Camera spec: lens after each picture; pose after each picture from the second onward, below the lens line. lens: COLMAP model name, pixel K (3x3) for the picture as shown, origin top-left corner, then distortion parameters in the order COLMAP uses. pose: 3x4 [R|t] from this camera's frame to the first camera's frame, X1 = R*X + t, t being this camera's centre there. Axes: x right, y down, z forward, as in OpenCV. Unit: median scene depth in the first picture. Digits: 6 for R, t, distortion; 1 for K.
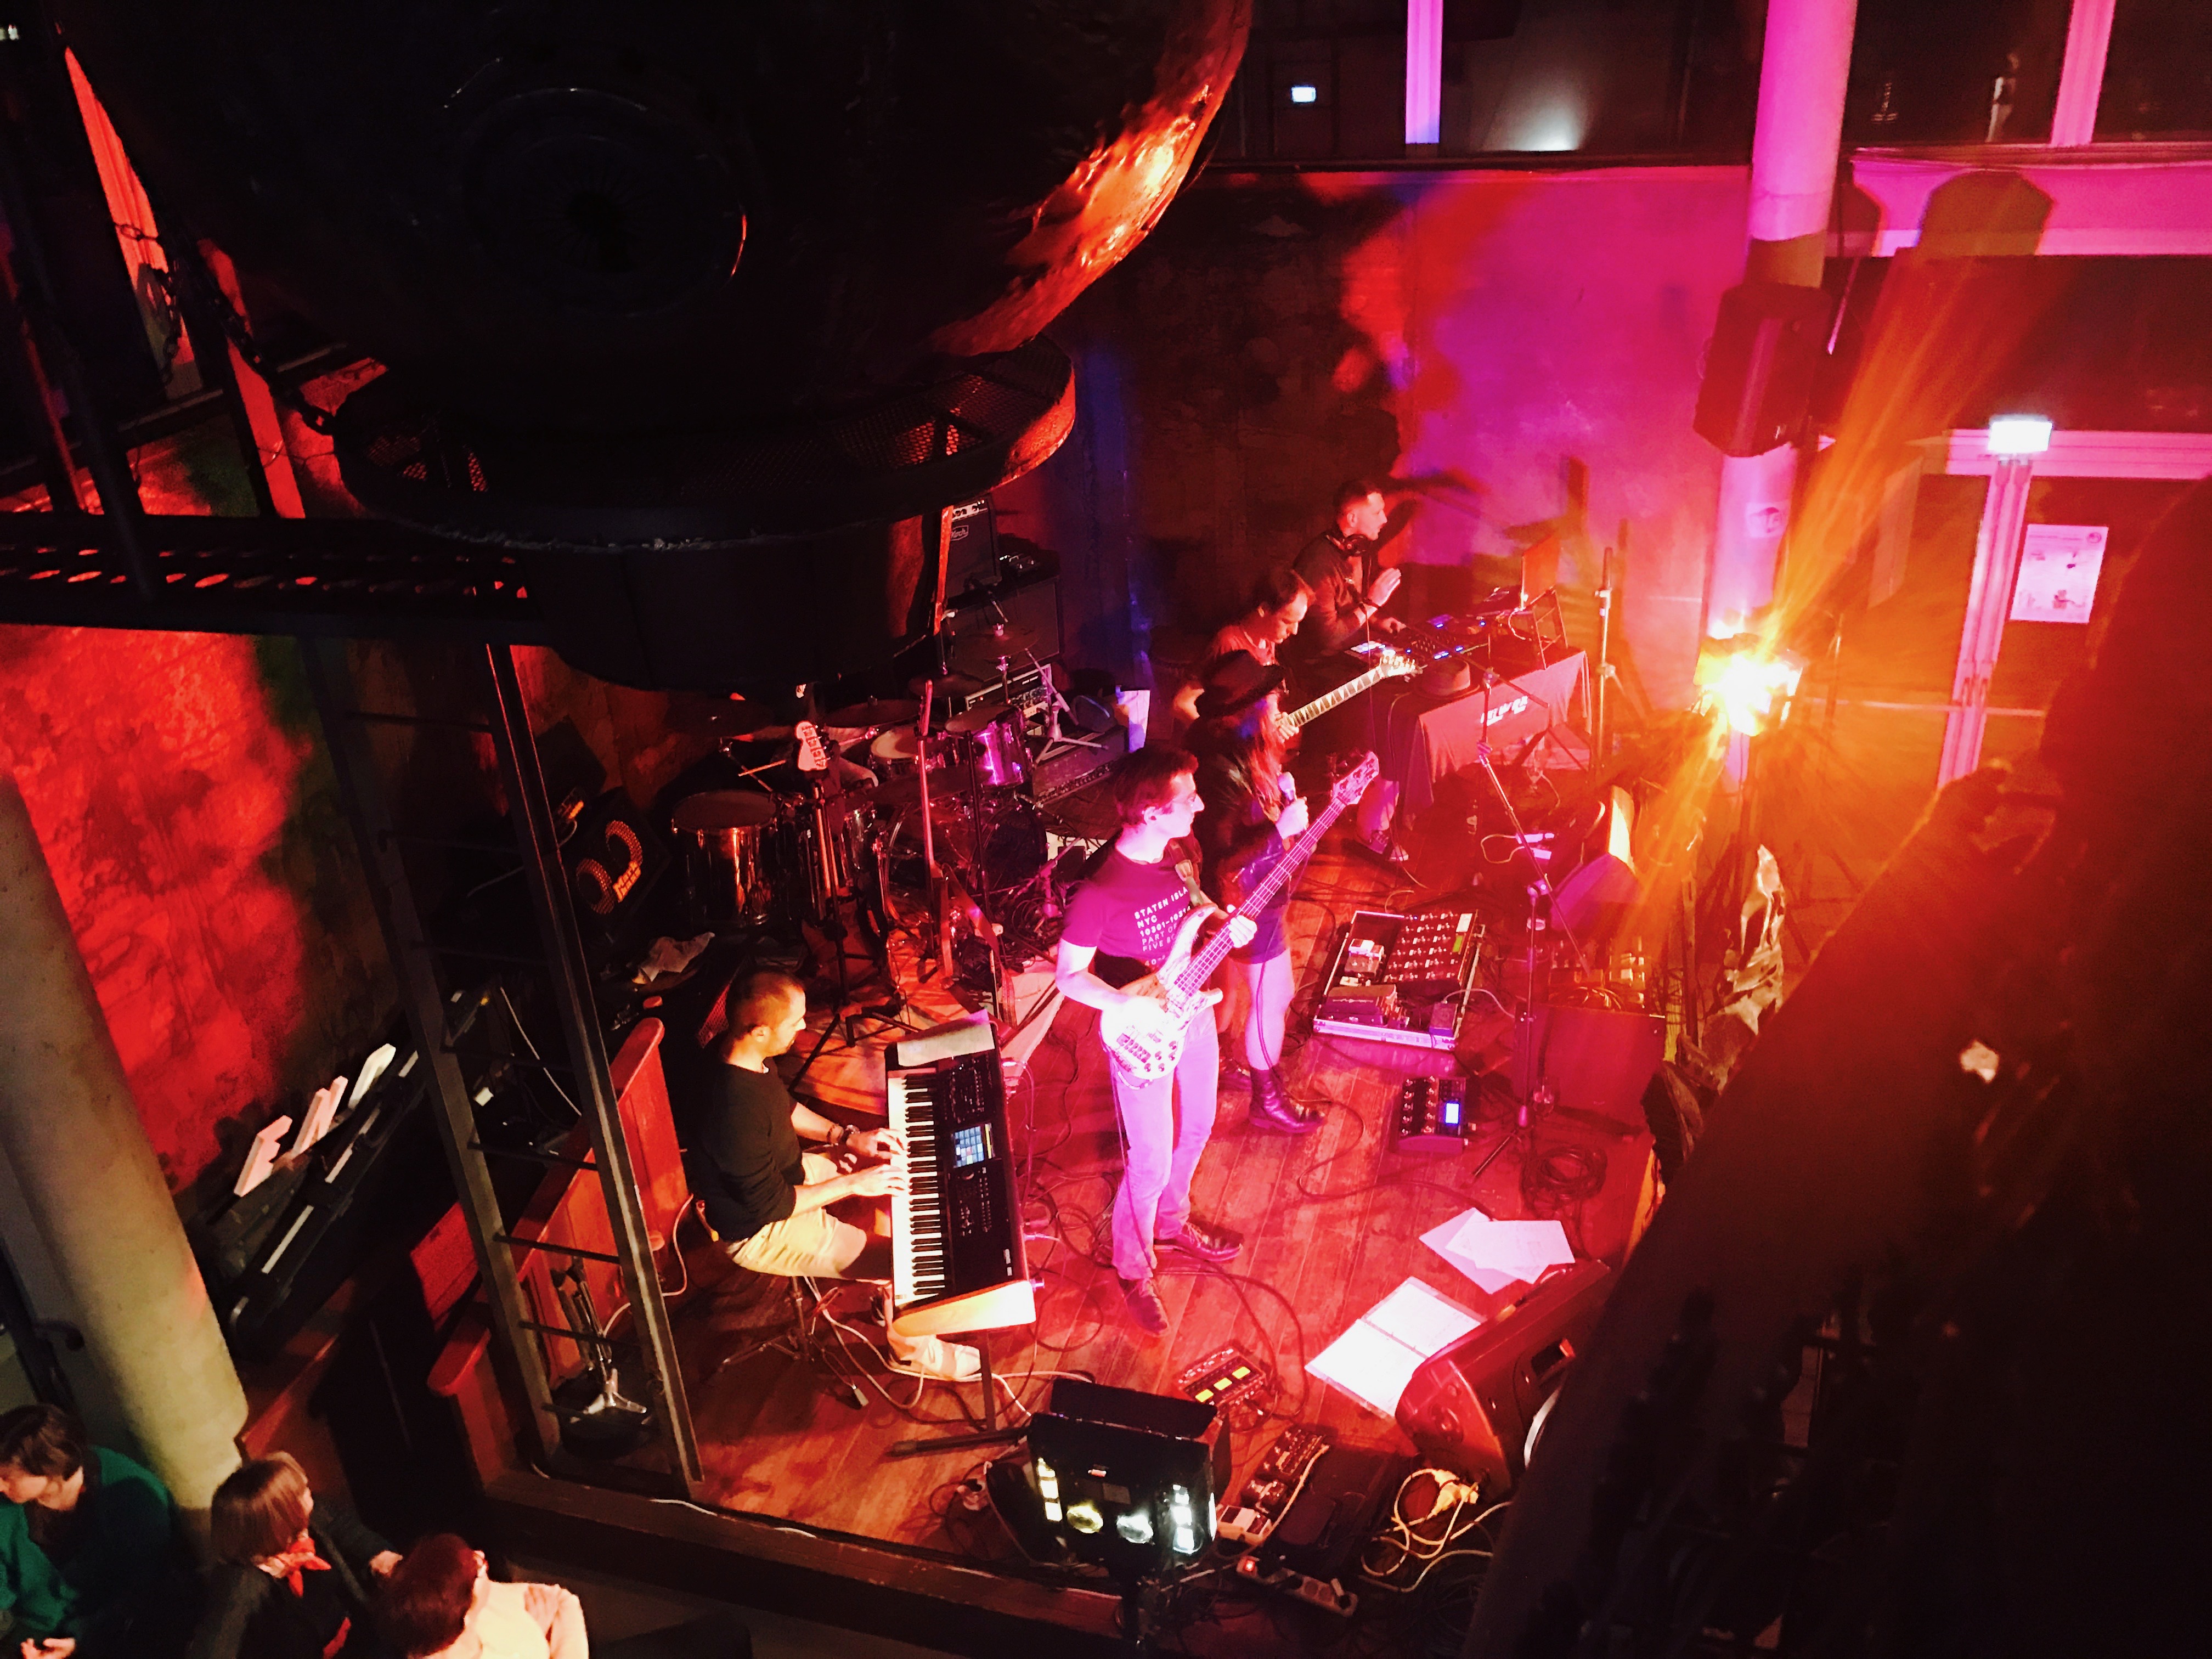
lens RADIAL K [[1803.9, 0, 1105.2], [0, 1803.9, 859.0], [0, 0, 1]] dist [0.020489, -0.031273]
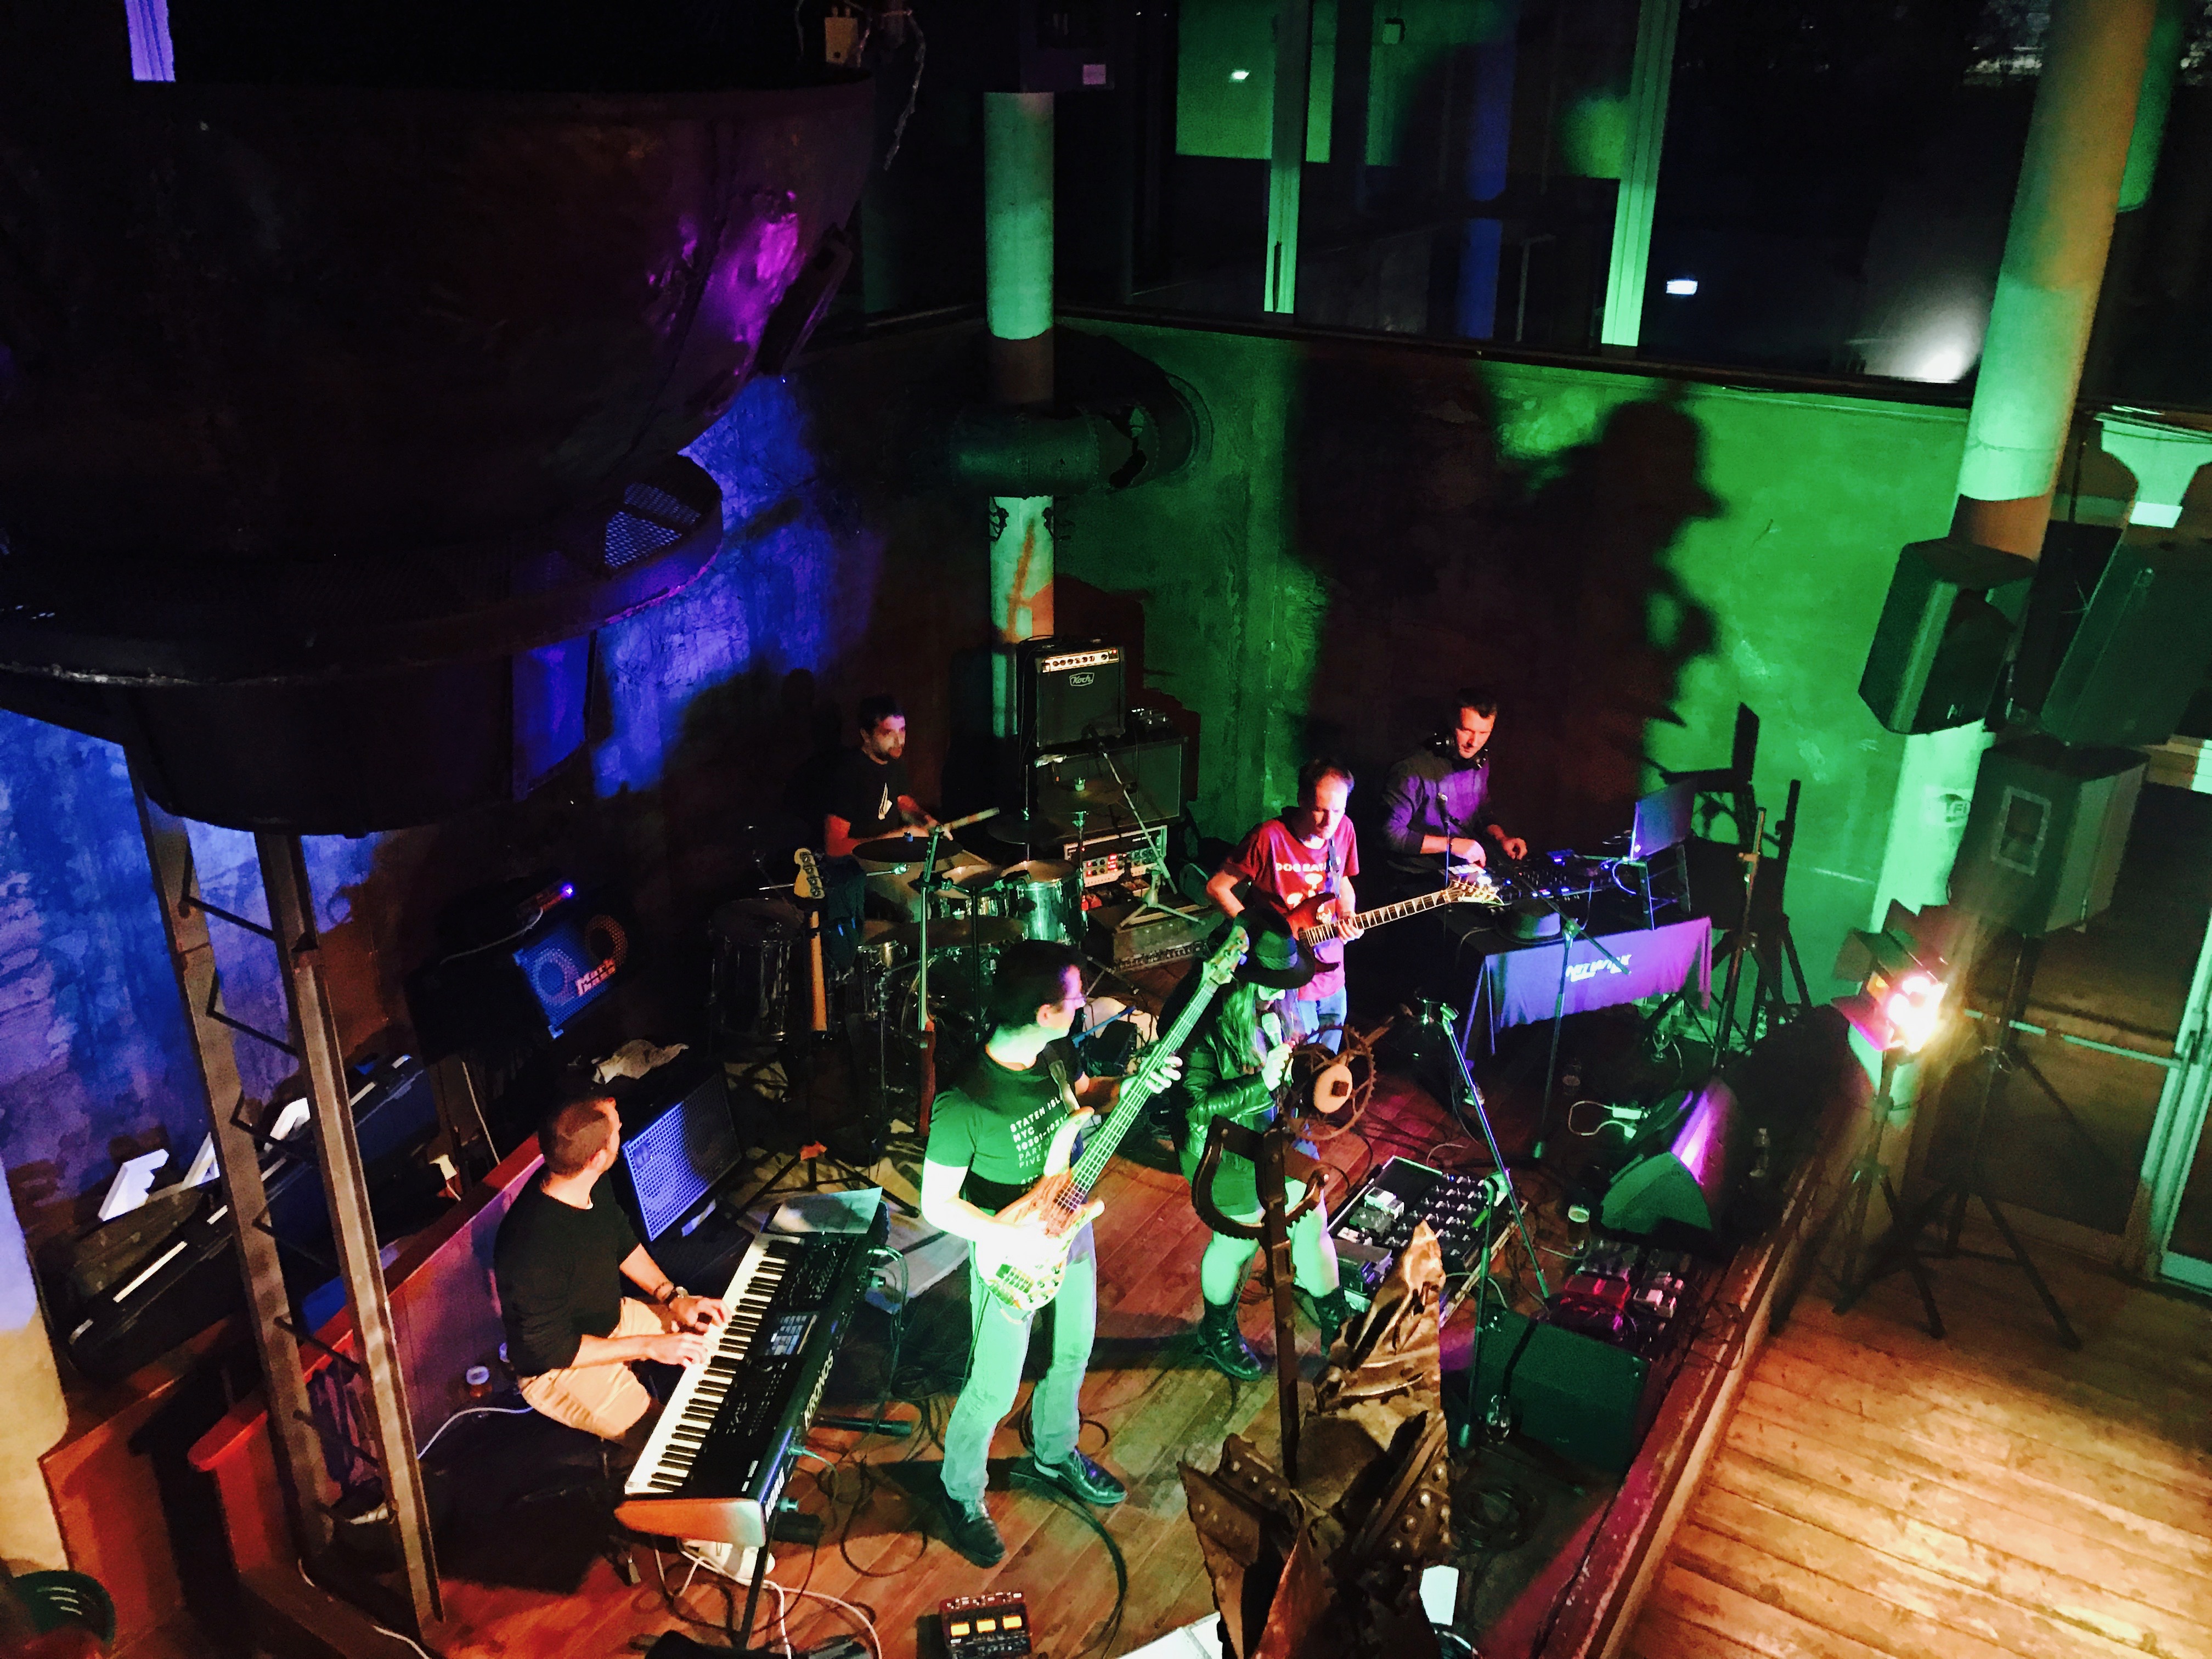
lens RADIAL K [[1865.1, 0, 1110.5], [0, 1865.1, 862.6], [0, 0, 1]] dist [-0.003679, 0.002251]
pose [[0.962588, 0.174802, -0.207049, 0.196918], [-0.187070, 0.981487, -0.041080, -0.058027], [0.196035, 0.078276, 0.977468, 0.062356]]
